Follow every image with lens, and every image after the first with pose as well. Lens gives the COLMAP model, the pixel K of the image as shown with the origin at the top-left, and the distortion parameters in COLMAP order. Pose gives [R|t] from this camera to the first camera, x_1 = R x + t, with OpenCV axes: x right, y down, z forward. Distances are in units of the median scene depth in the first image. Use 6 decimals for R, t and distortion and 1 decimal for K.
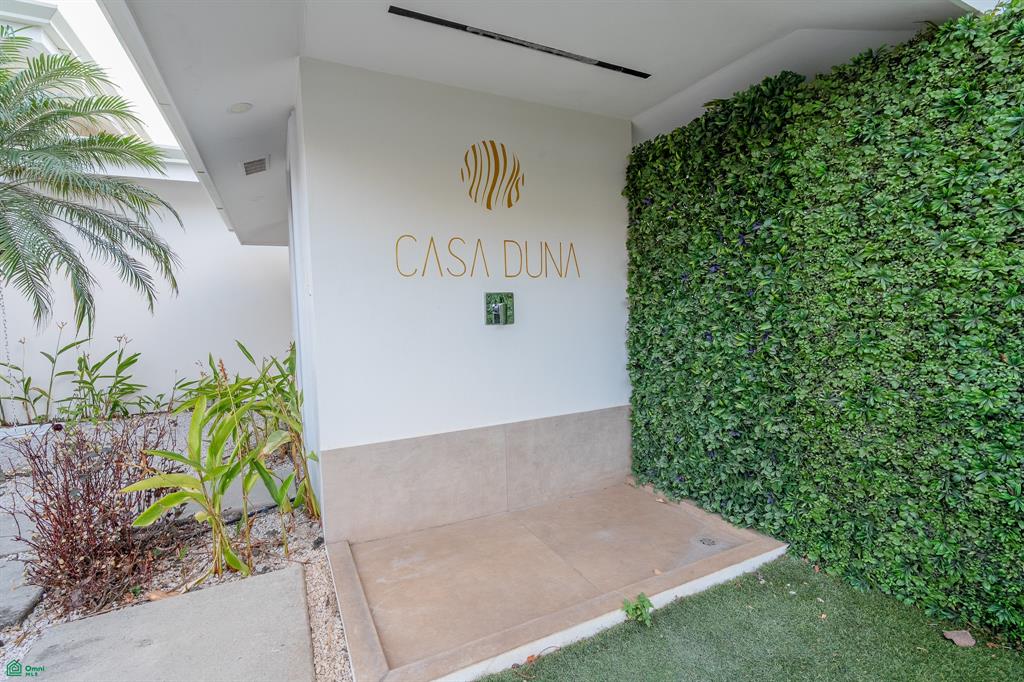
lens RADIAL K [[466.1, 0, 508.5], [0, 466.1, 342.0], [0, 0, 1]] dist [-0.007034, 0.001809]
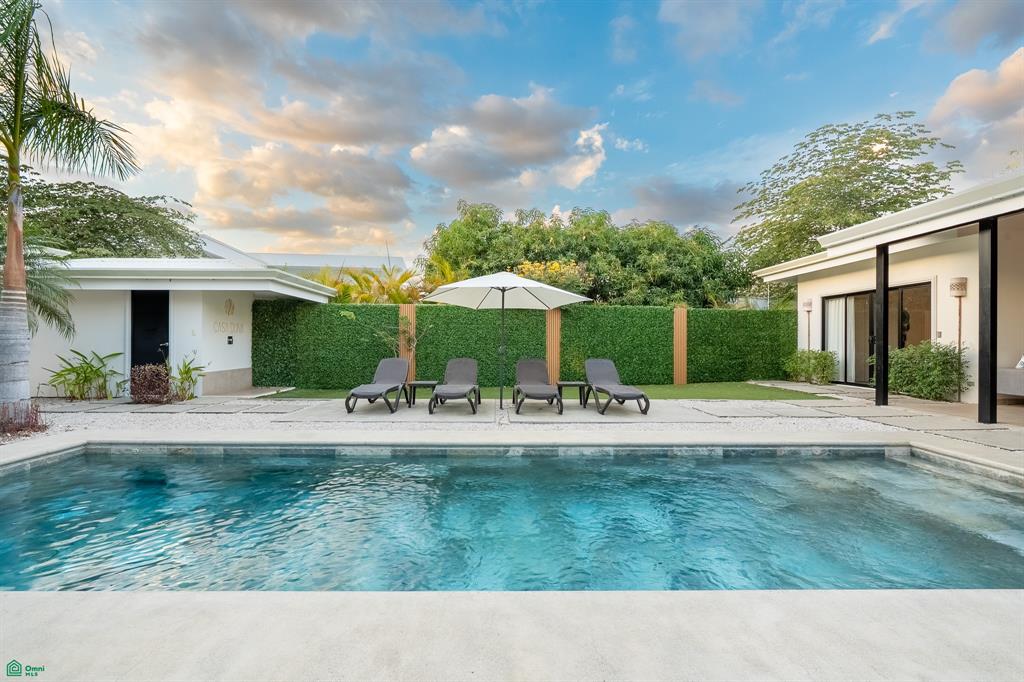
lens RADIAL K [[466.1, 0, 509.5], [0, 466.1, 343.1], [0, 0, 1]] dist [-0.007034, 0.001809]
pose [[0.434167, 0.030987, 0.900299, -2.515187], [0.034957, 0.998076, -0.051210, 0.236052], [-0.900154, 0.053705, 0.432249, -2.825654]]
